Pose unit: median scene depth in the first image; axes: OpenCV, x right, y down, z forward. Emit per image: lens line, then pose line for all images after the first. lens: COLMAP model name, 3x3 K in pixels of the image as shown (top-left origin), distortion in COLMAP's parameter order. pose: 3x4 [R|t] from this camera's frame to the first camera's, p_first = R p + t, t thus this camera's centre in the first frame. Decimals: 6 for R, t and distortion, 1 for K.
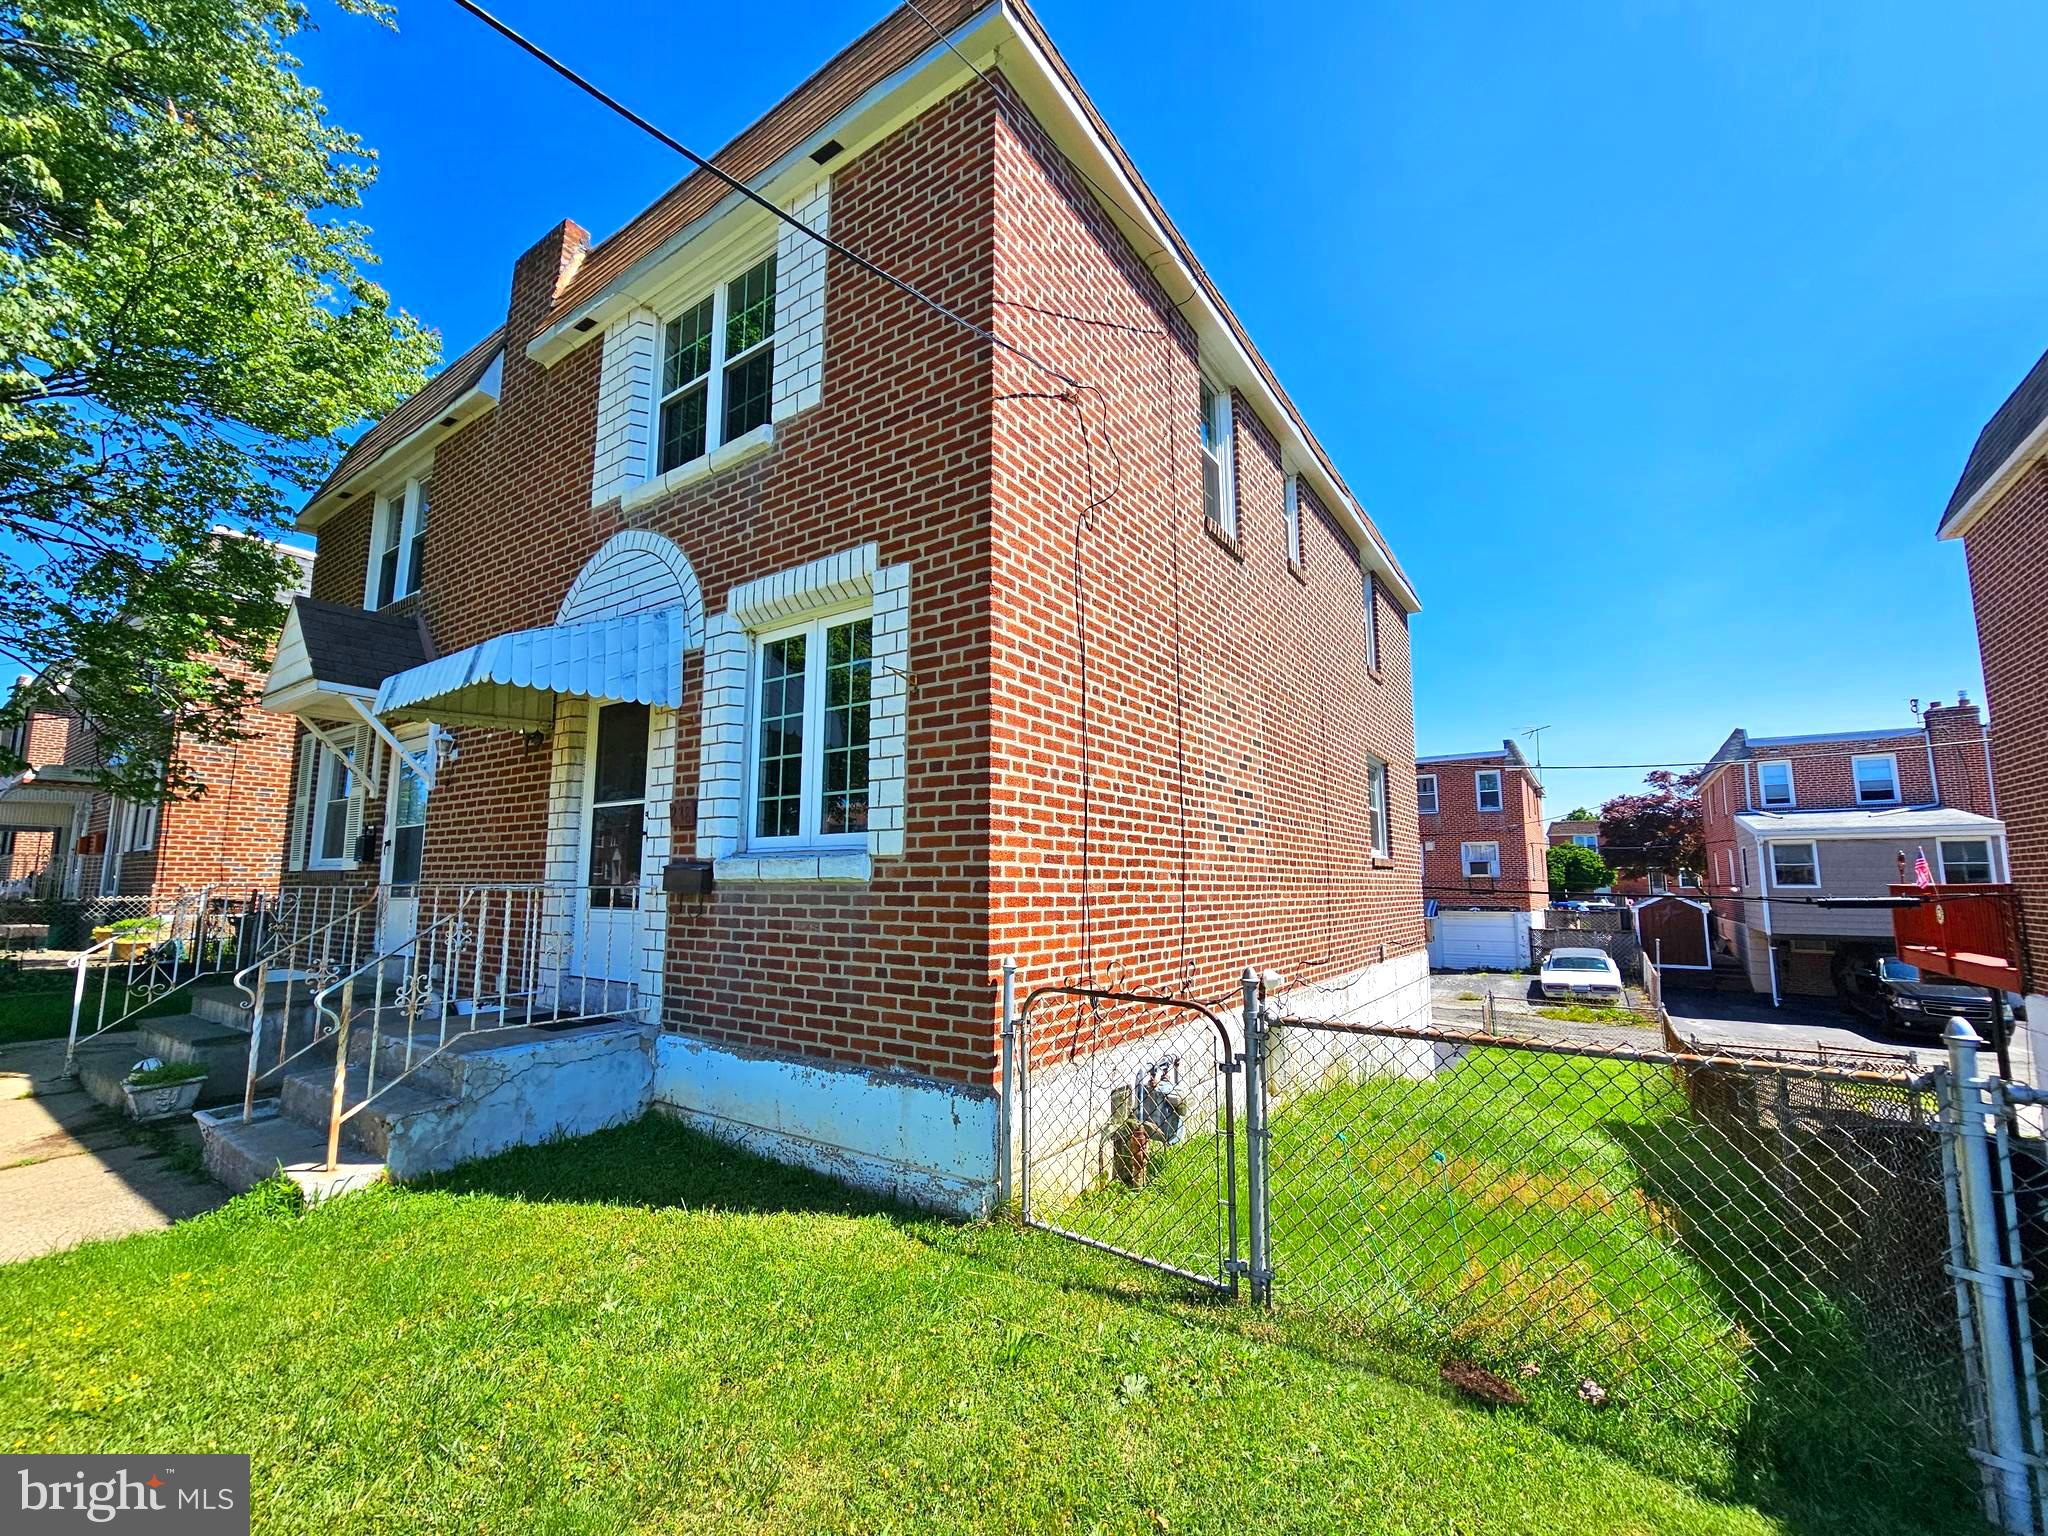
lens RADIAL K [[849.3, 0, 1005.2], [0, 849.3, 780.8], [0, 0, 1]] dist [0.001858, -0.001108]
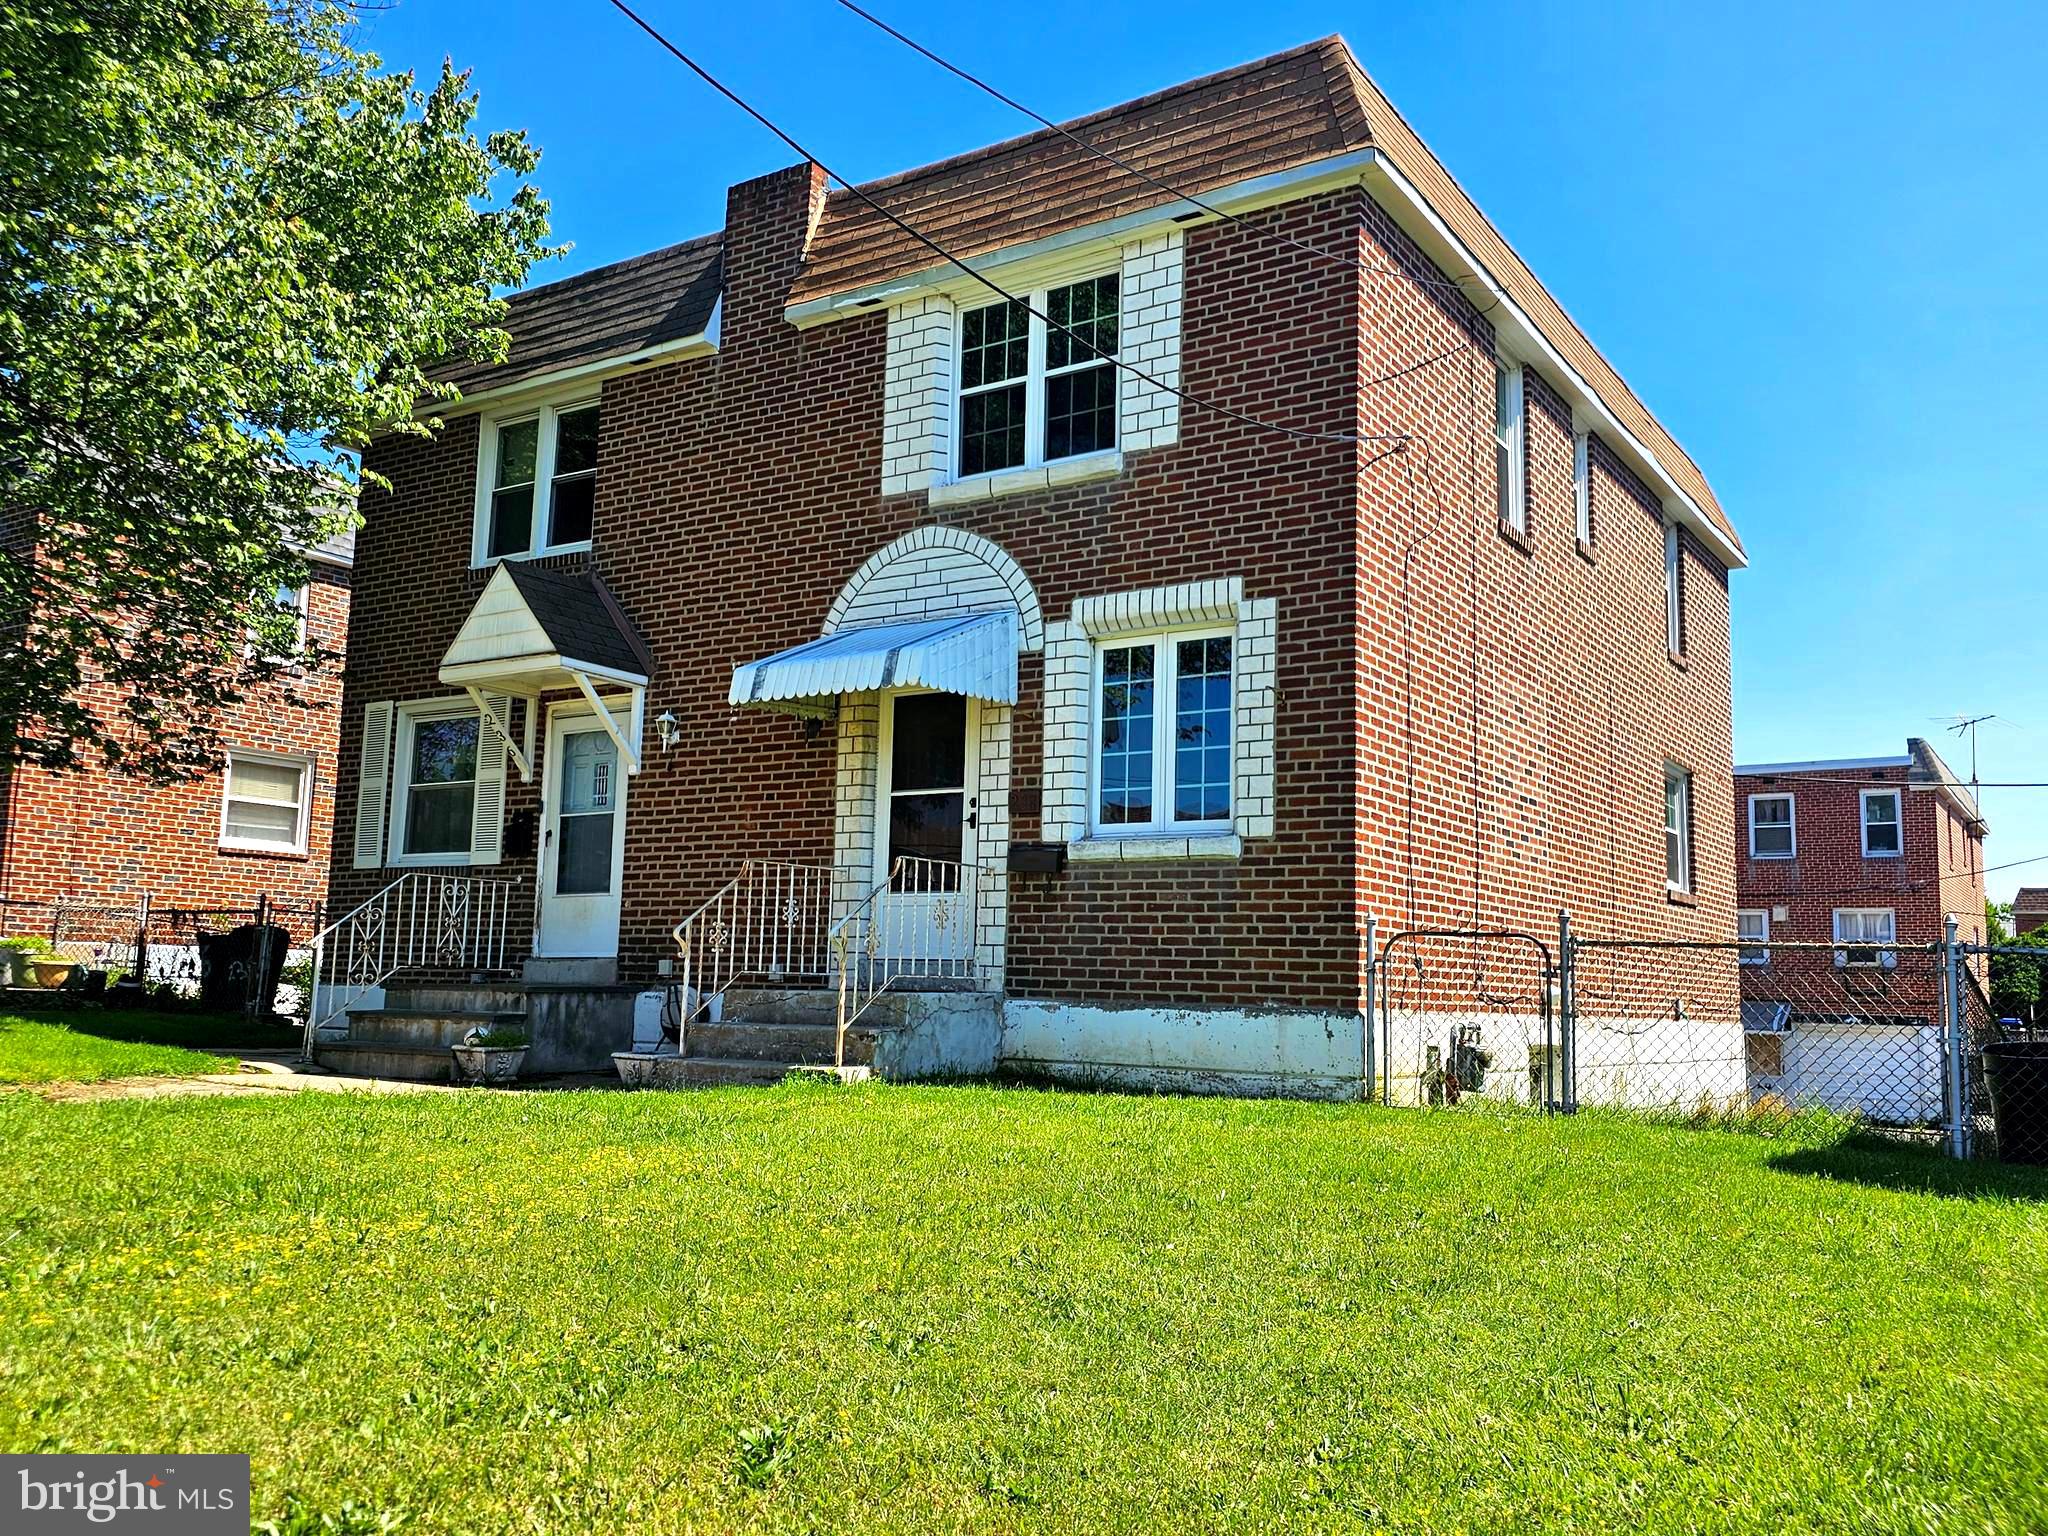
lens RADIAL K [[1675.7, 0, 990.0], [0, 1675.7, 776.8], [0, 0, 1]] dist [0.119001, -0.148376]
pose [[0.999538, 0.026453, 0.014952, -0.456397], [-0.026359, 0.999632, -0.006443, 0.021327], [-0.015117, 0.006046, 0.999867, -1.162399]]
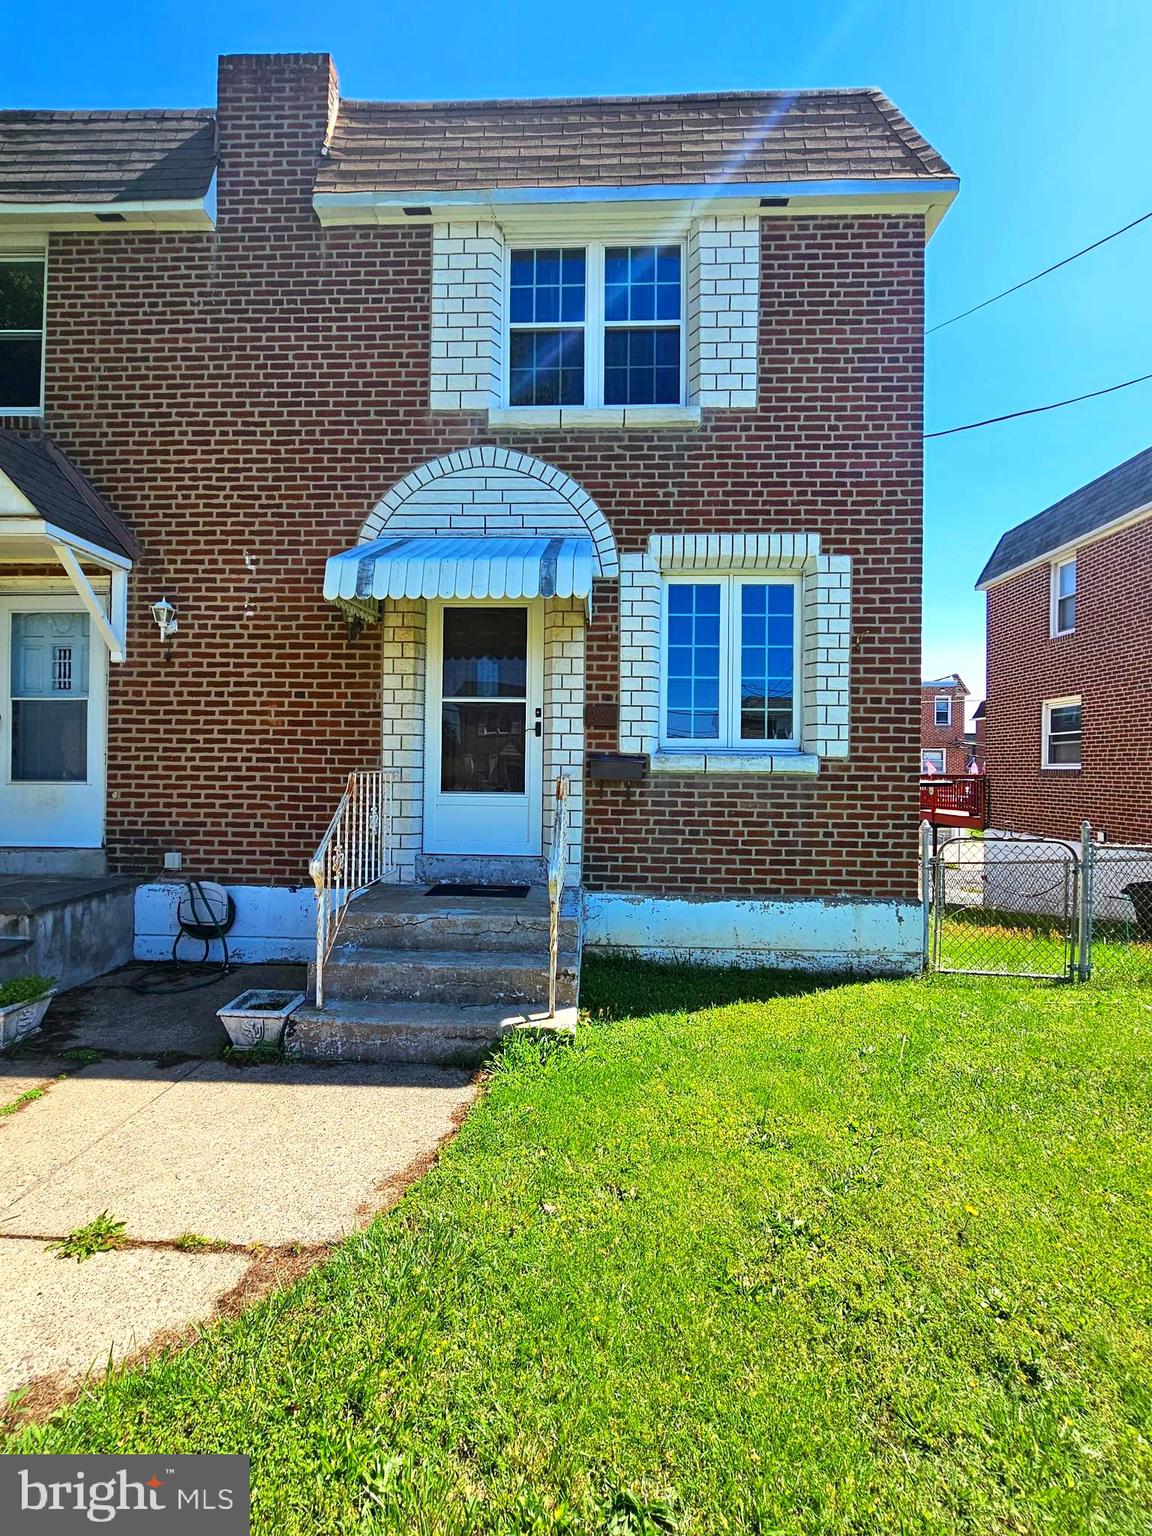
lens RADIAL K [[739.1, 0, 567.9], [0, 739.1, 762.7], [0, 0, 1]] dist [-0.003319, 0.001472]
pose [[0.842331, 0.014184, 0.538774, -0.987048], [-0.077301, 0.992498, 0.094724, 0.008821], [-0.533389, -0.121437, 0.837108, 0.132114]]
